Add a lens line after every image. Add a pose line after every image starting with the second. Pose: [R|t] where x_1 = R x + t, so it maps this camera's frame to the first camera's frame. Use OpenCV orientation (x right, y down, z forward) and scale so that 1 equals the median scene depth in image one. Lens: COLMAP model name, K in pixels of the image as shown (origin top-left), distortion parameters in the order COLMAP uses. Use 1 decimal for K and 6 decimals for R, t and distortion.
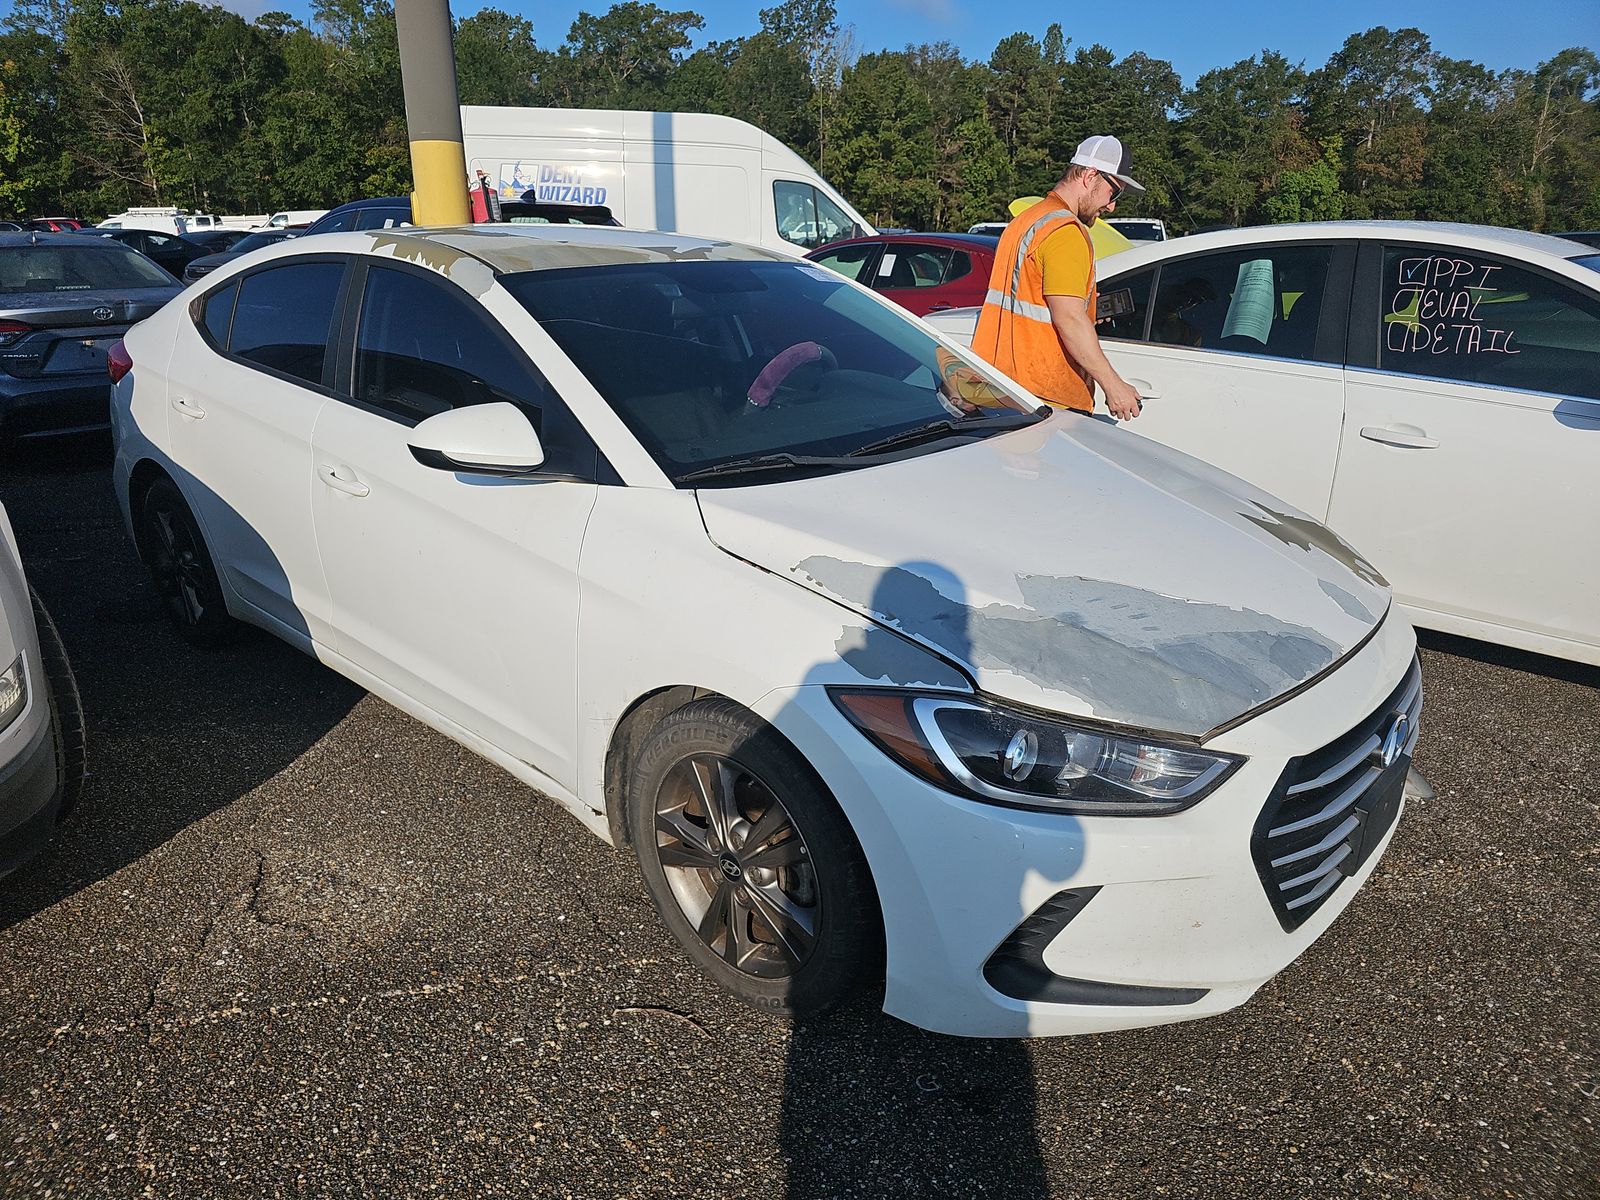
lens RADIAL K [[1059.9, 0, 788.6], [0, 1059.9, 591.7], [0, 0, 1]] dist [0.027724, -0.028091]
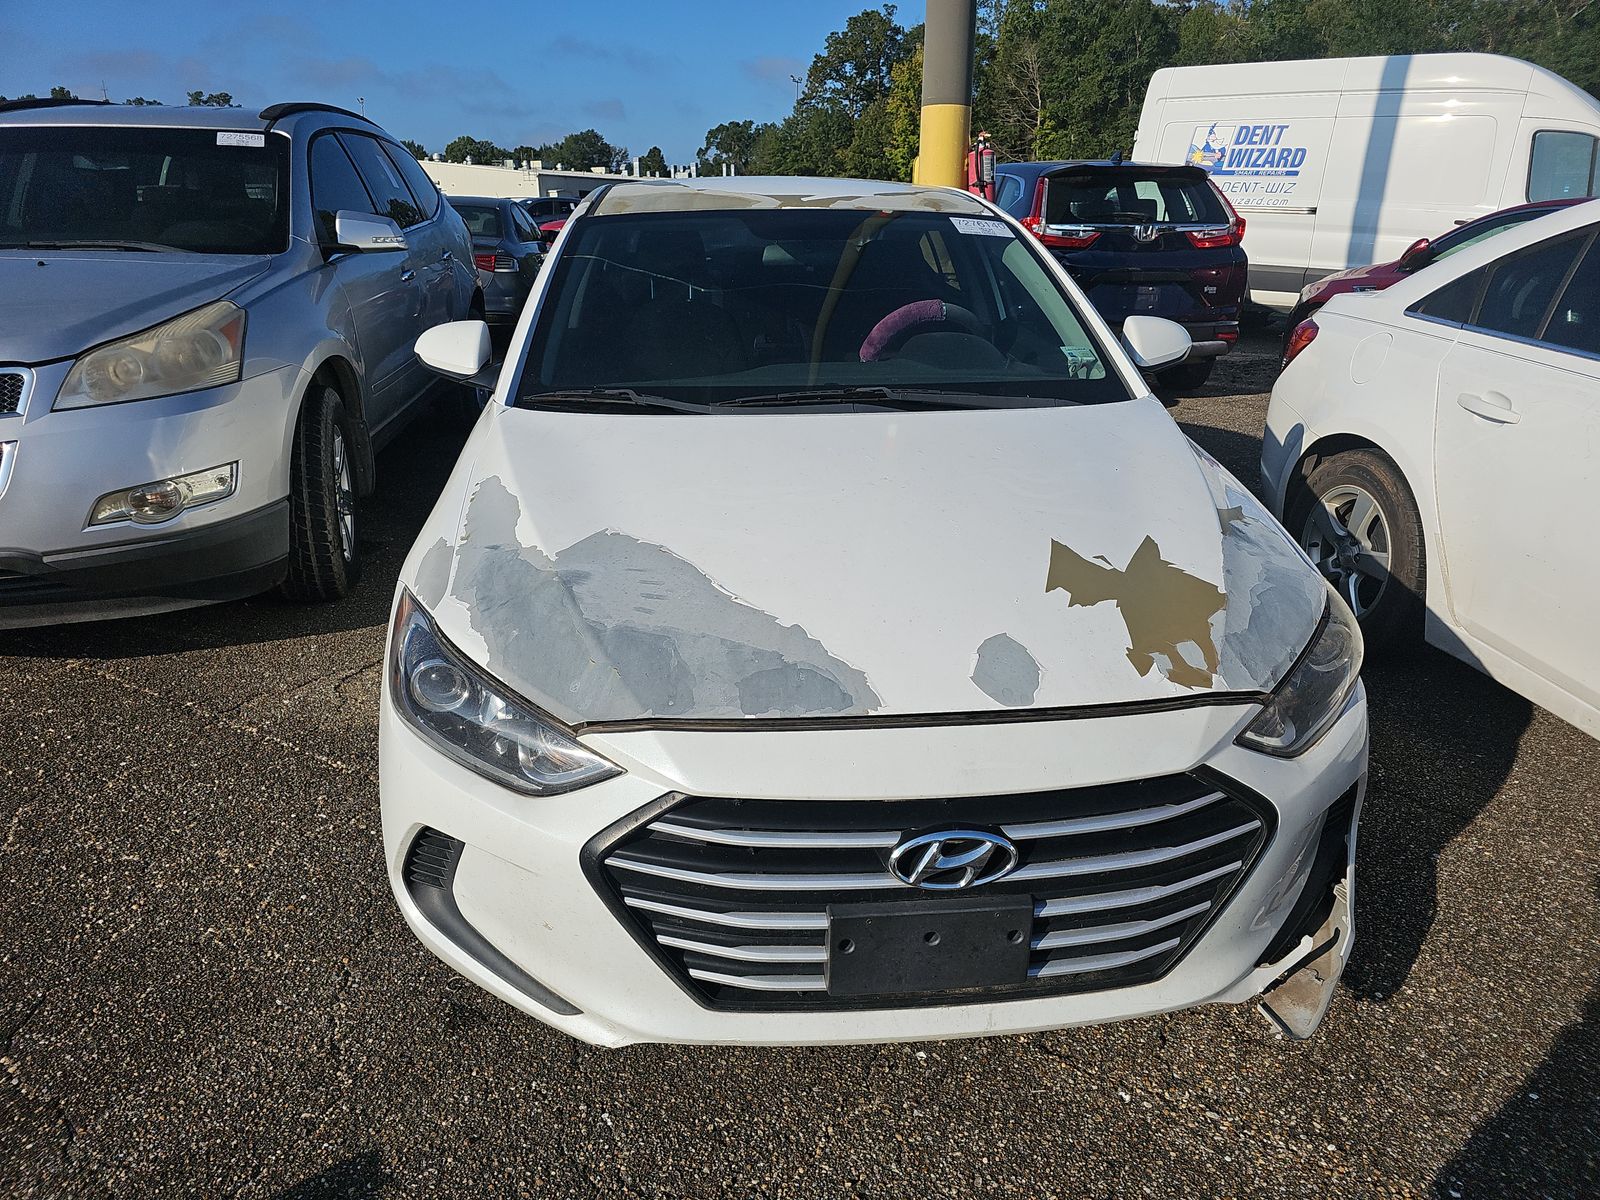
lens RADIAL K [[1059.9, 0, 803.0], [0, 1059.9, 609.4], [0, 0, 1]] dist [0.027724, -0.028091]
pose [[0.740201, 0.237221, -0.629149, 0.168890], [-0.215422, 0.970041, 0.112308, -0.015900], [0.636943, 0.052402, 0.769128, 0.068511]]
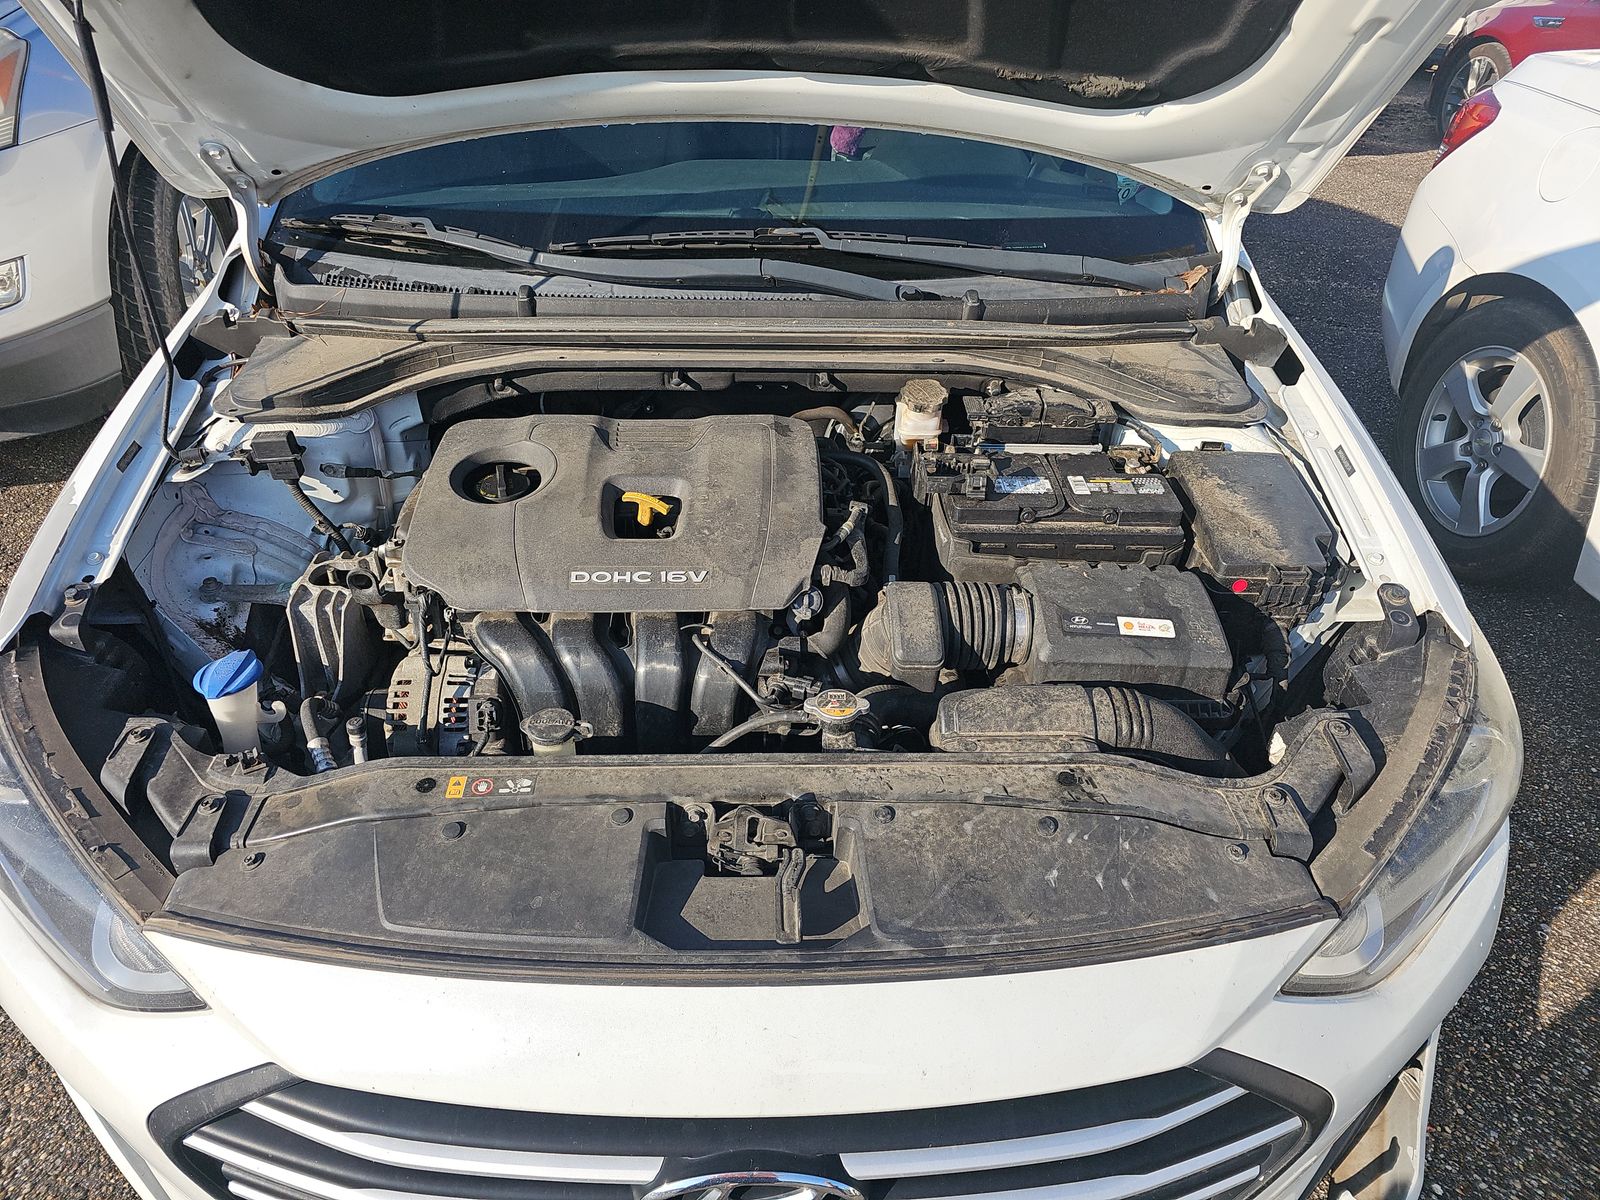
lens RADIAL K [[1059.9, 0, 786.9], [0, 1059.9, 598.1], [0, 0, 1]] dist [0.027724, -0.028091]
pose [[0.683998, 0.416853, -0.598649, 0.135236], [-0.249475, 0.904836, 0.345014, -0.042927], [0.685499, -0.086641, 0.722900, 0.136130]]
